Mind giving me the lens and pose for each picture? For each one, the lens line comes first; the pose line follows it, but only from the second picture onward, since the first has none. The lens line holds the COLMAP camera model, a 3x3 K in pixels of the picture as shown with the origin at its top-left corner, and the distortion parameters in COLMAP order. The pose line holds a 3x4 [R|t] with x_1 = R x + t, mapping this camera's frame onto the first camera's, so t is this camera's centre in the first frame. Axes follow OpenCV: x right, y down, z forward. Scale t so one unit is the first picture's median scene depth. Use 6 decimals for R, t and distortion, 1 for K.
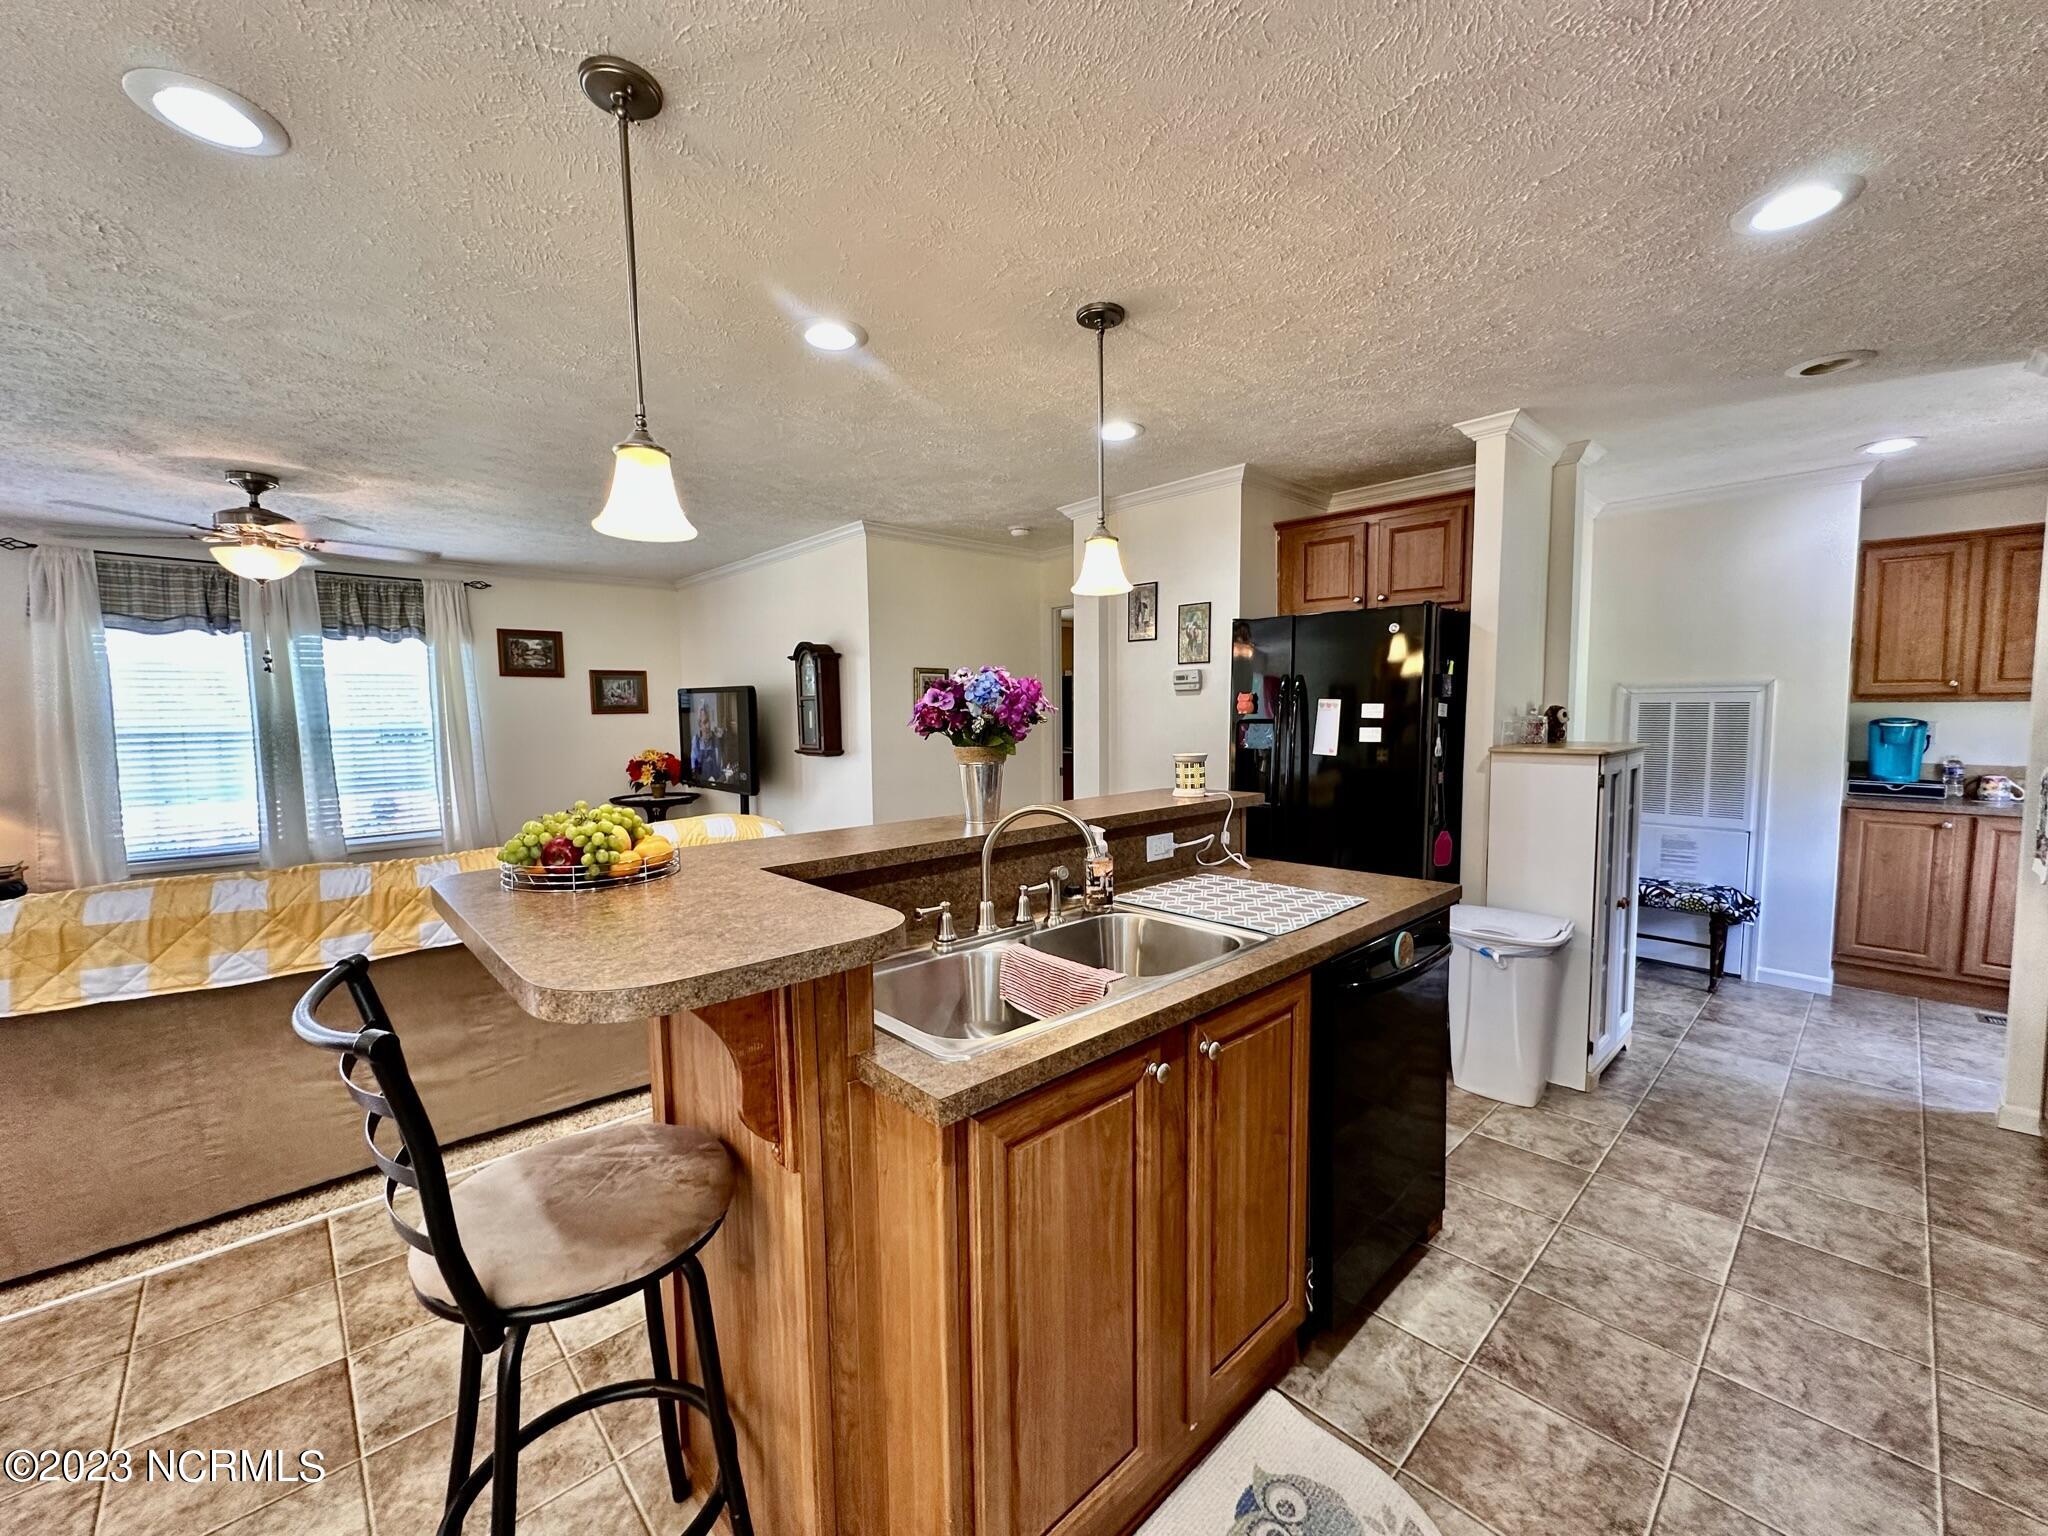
lens RADIAL K [[820.4, 0, 1021.7], [0, 820.4, 770.1], [0, 0, 1]] dist [-0.001286, 0.000667]
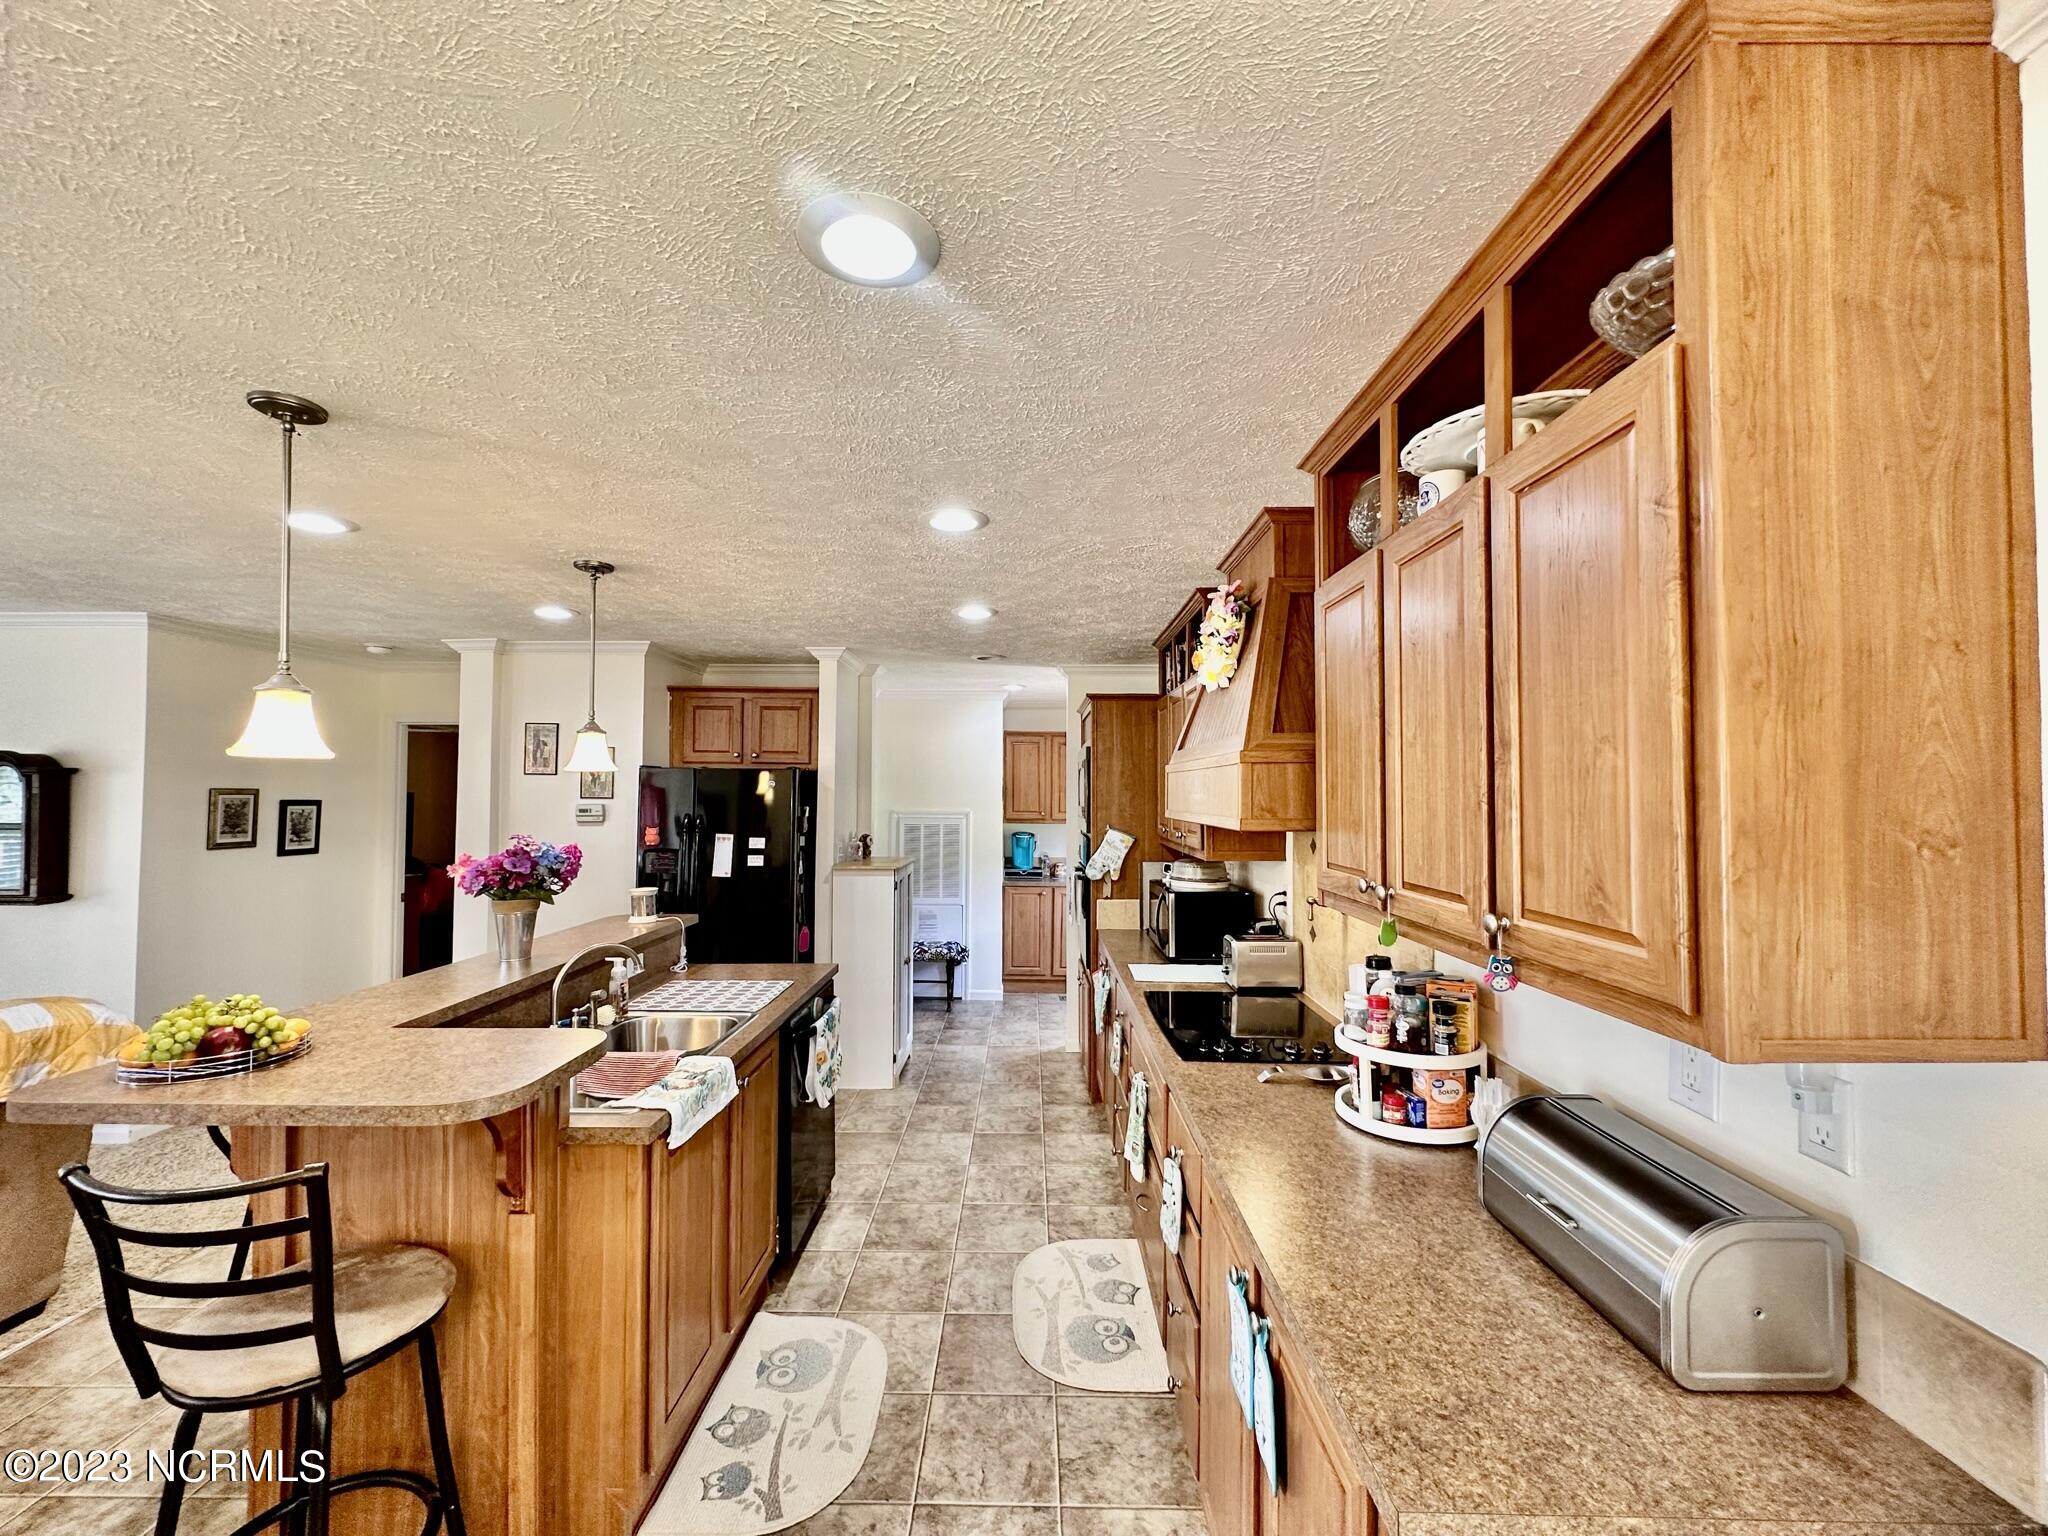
lens RADIAL K [[820.4, 0, 1022.0], [0, 820.4, 775.2], [0, 0, 1]] dist [-0.001286, 0.000667]
pose [[0.687920, 0.030017, 0.725165, -0.246441], [0.042951, 0.995710, -0.081961, -0.050620], [-0.724514, 0.087530, 0.683680, -0.247287]]
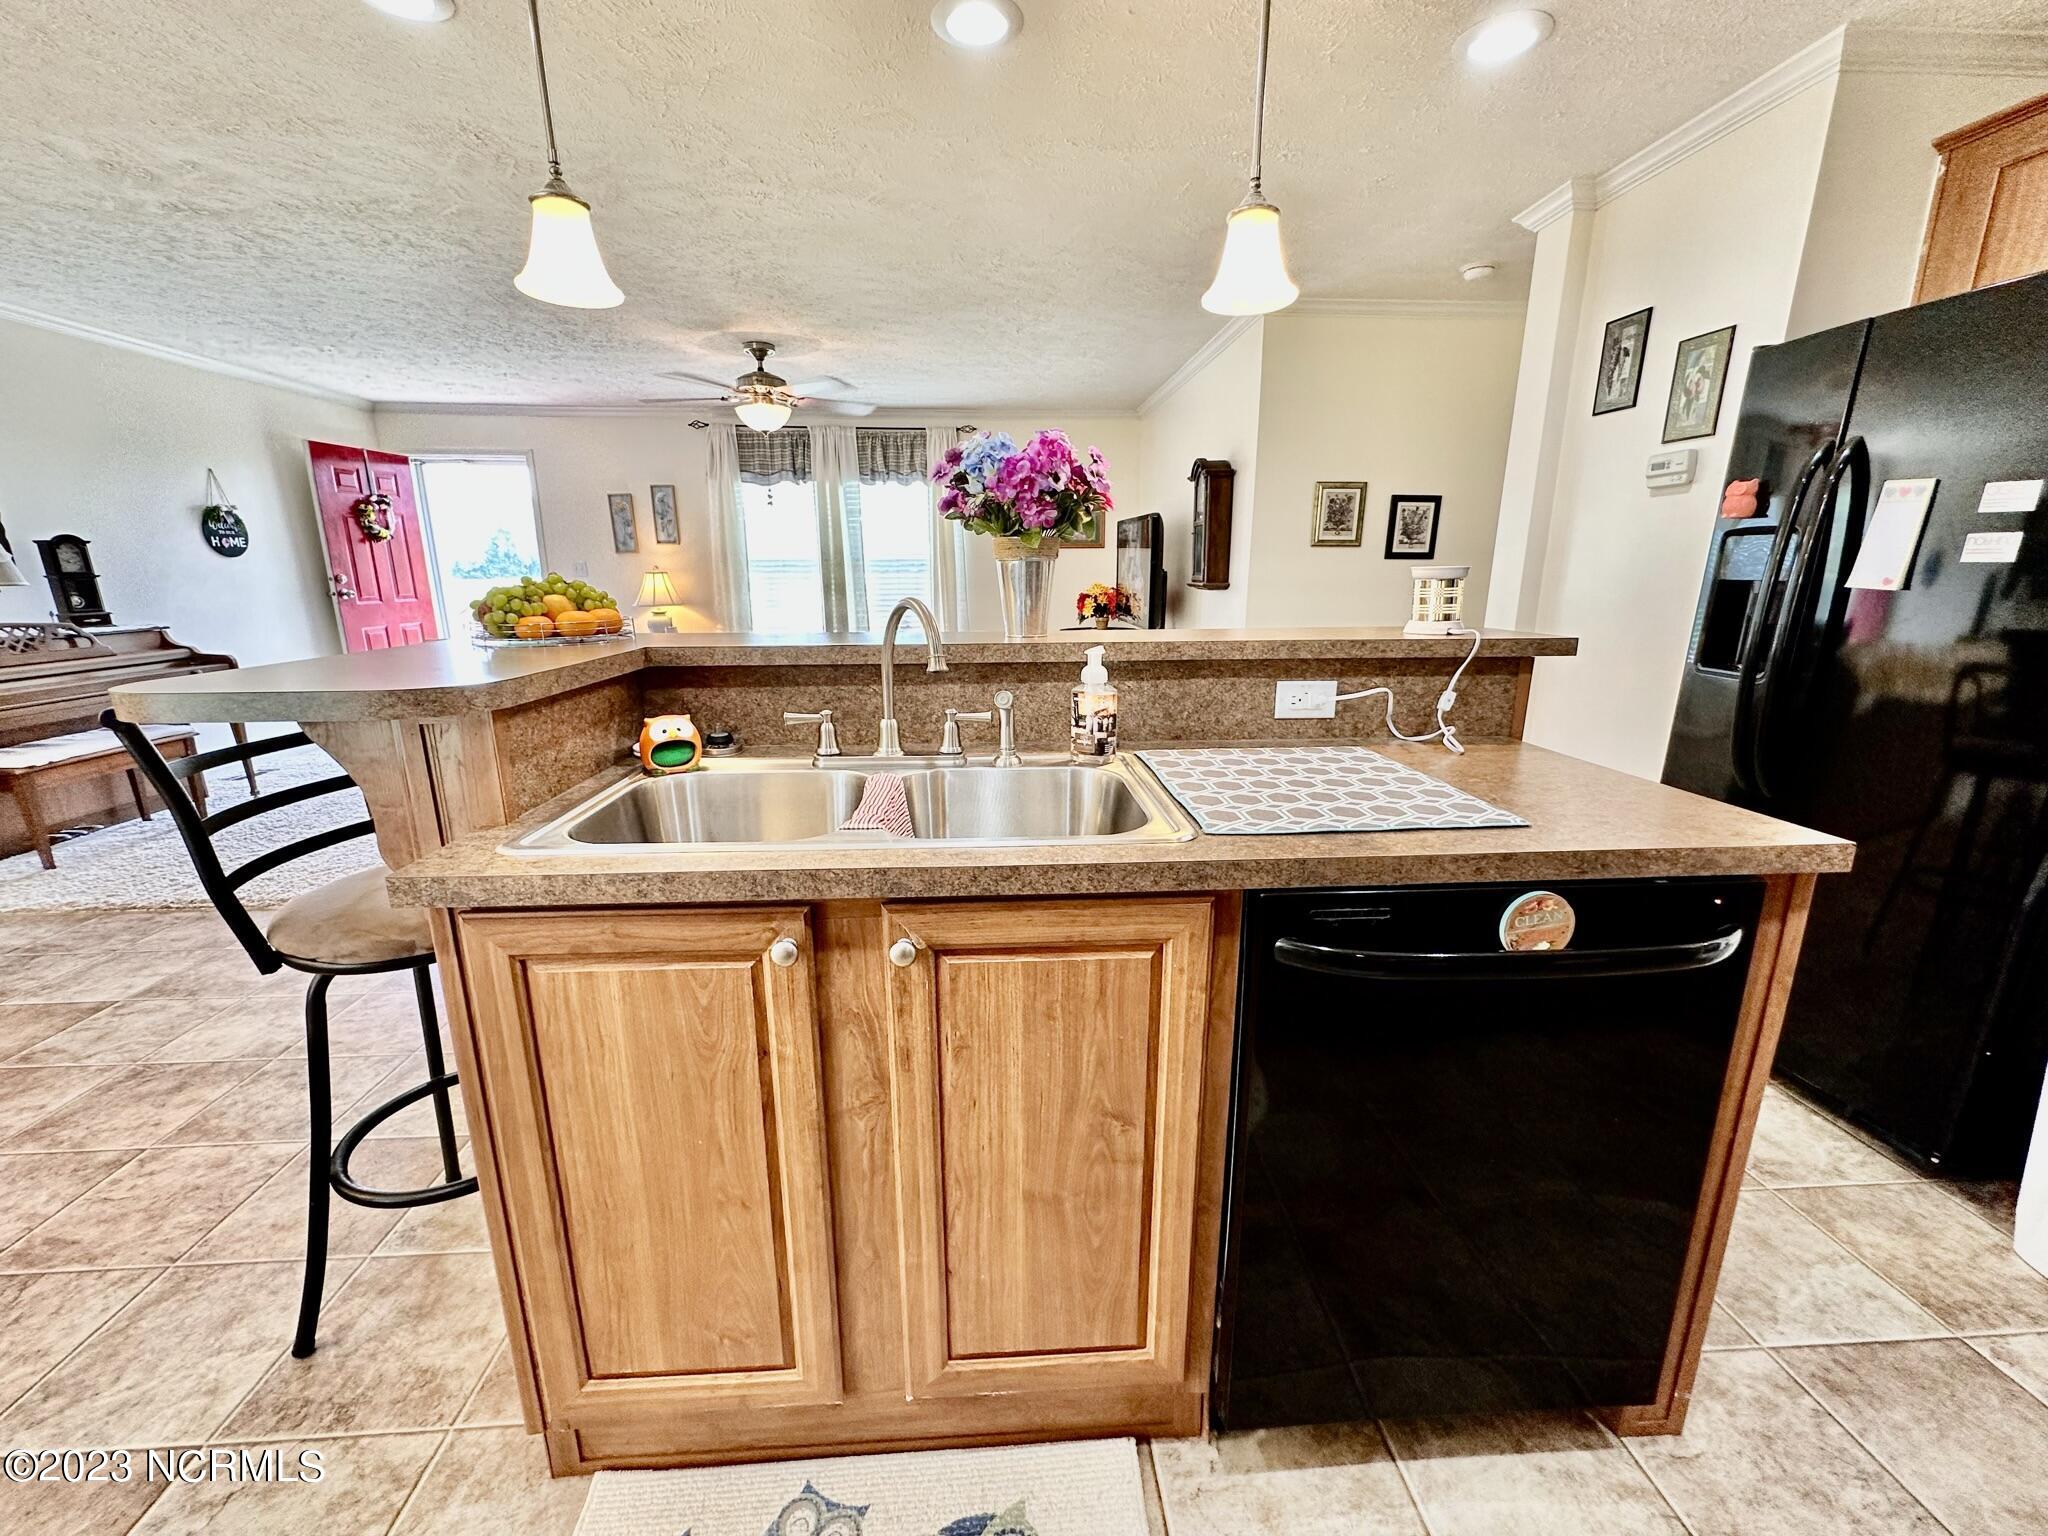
lens RADIAL K [[820.4, 0, 1026.8], [0, 820.4, 769.4], [0, 0, 1]] dist [-0.001286, 0.000667]
pose [[0.772395, 0.161027, -0.614391, 0.285029], [-0.052424, 0.980190, 0.190994, 0.022537], [0.632975, -0.115314, 0.765536, 0.225427]]
